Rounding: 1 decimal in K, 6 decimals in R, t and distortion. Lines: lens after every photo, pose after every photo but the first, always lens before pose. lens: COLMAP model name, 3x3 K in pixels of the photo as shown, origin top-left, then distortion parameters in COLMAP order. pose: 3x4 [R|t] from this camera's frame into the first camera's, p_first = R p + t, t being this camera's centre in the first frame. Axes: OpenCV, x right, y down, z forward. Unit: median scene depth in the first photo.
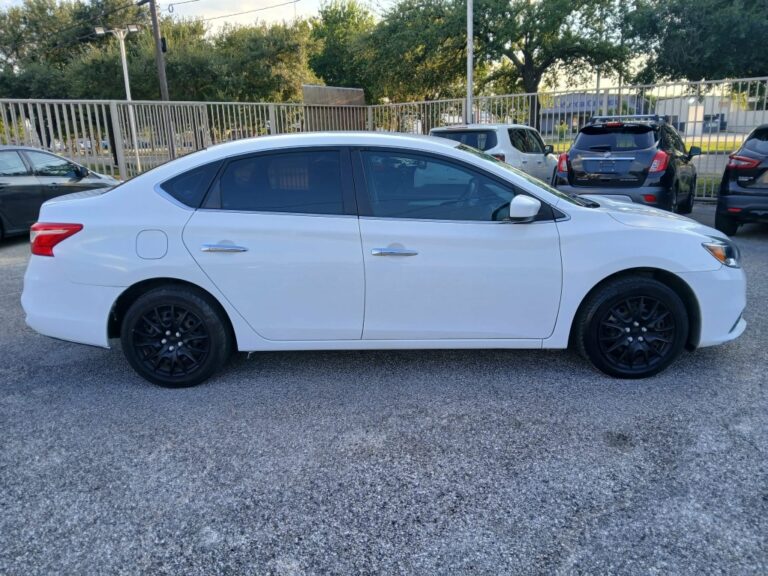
lens RADIAL K [[597.3, 0, 380.7], [0, 597.3, 289.0], [0, 0, 1]] dist [0.048621, -0.103779]
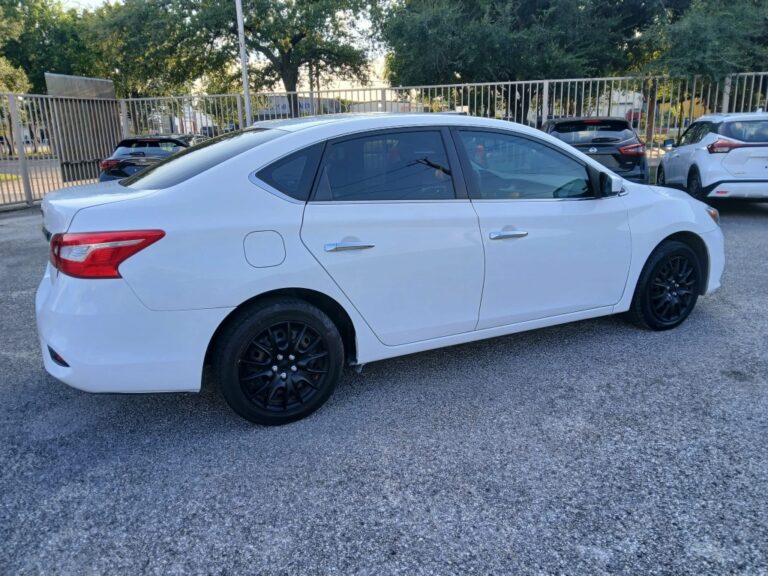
lens RADIAL K [[597.3, 0, 380.7], [0, 597.3, 289.0], [0, 0, 1]] dist [0.048621, -0.103779]
pose [[0.883310, -0.115958, 0.454222, -0.592701], [0.117386, 0.992767, 0.025167, -0.022407], [-0.453856, 0.031089, 0.890533, 0.220733]]
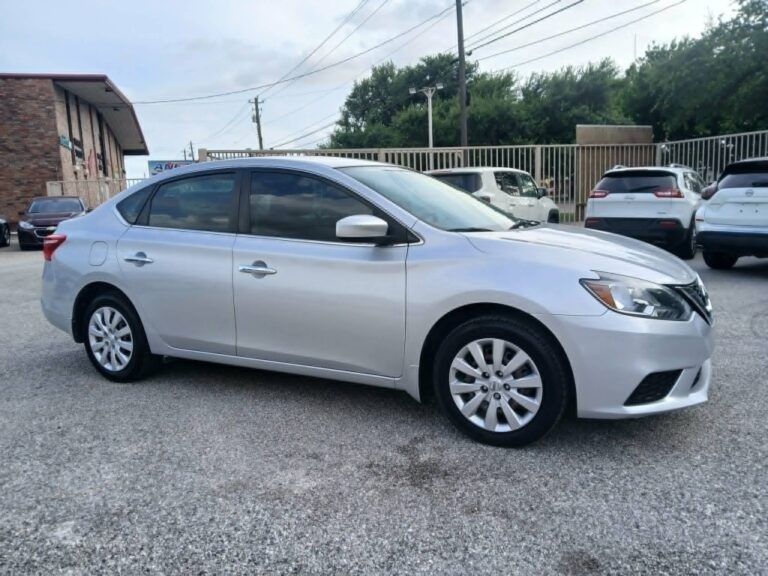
lens RADIAL K [[597.3, 0, 380.7], [0, 597.3, 289.0], [0, 0, 1]] dist [0.048621, -0.103779]
pose [[0.865545, 0.071421, -0.495712, 0.416695], [-0.110649, 0.992591, -0.050190, 0.001193], [0.488455, 0.098292, 0.867035, 0.224252]]
